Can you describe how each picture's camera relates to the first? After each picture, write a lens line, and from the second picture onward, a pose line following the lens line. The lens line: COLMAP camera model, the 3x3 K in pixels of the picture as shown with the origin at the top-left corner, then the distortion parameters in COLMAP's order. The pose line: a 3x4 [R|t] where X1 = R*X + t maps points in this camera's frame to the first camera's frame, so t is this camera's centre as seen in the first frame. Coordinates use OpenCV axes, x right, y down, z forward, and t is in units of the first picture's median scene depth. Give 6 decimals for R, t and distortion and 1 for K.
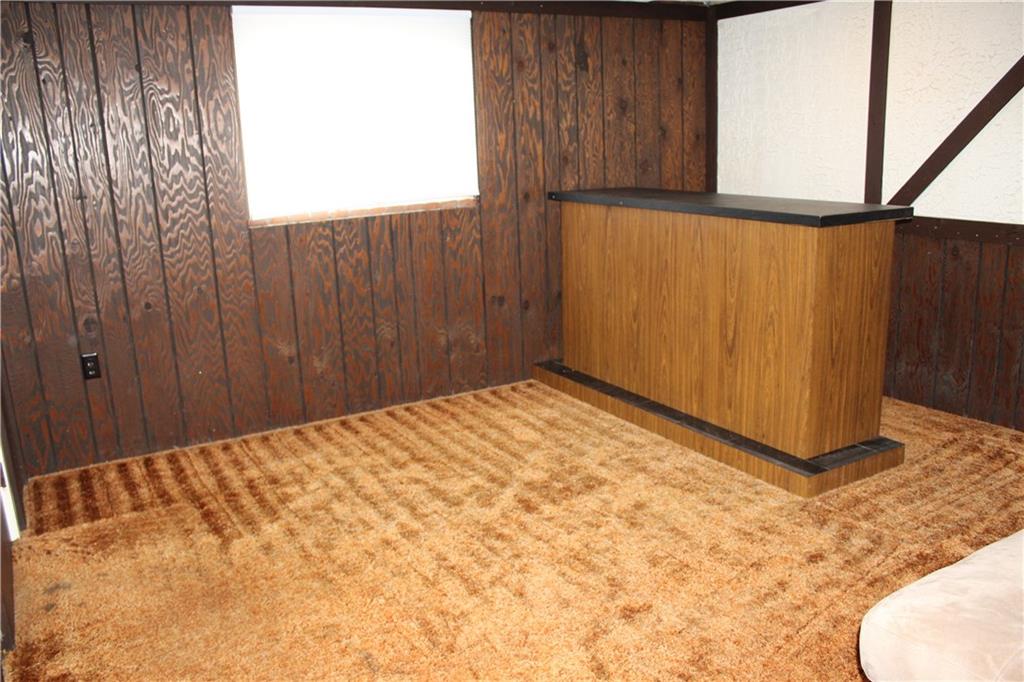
lens RADIAL K [[834.5, 0, 510.0], [0, 834.5, 341.7], [0, 0, 1]] dist [-0.150640, 0.084210]
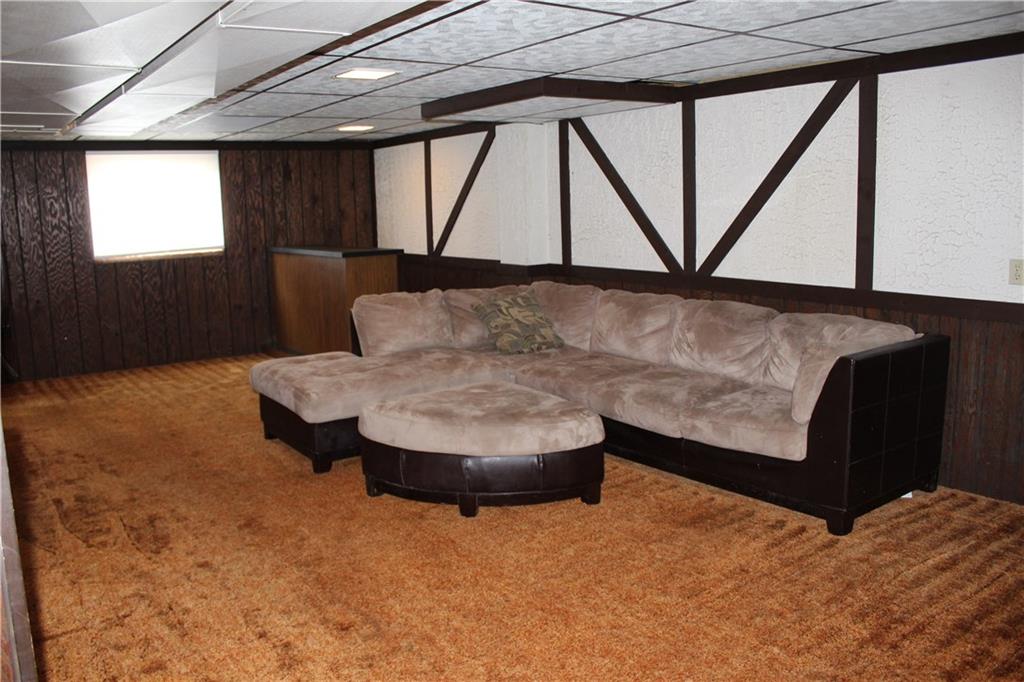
lens RADIAL K [[834.5, 0, 519.0], [0, 834.5, 346.0], [0, 0, 1]] dist [-0.150640, 0.084210]
pose [[0.993996, -0.002320, 0.109390, 0.469156], [0.010992, 0.996835, -0.078737, 0.214869], [-0.108861, 0.079467, 0.990876, -0.968092]]
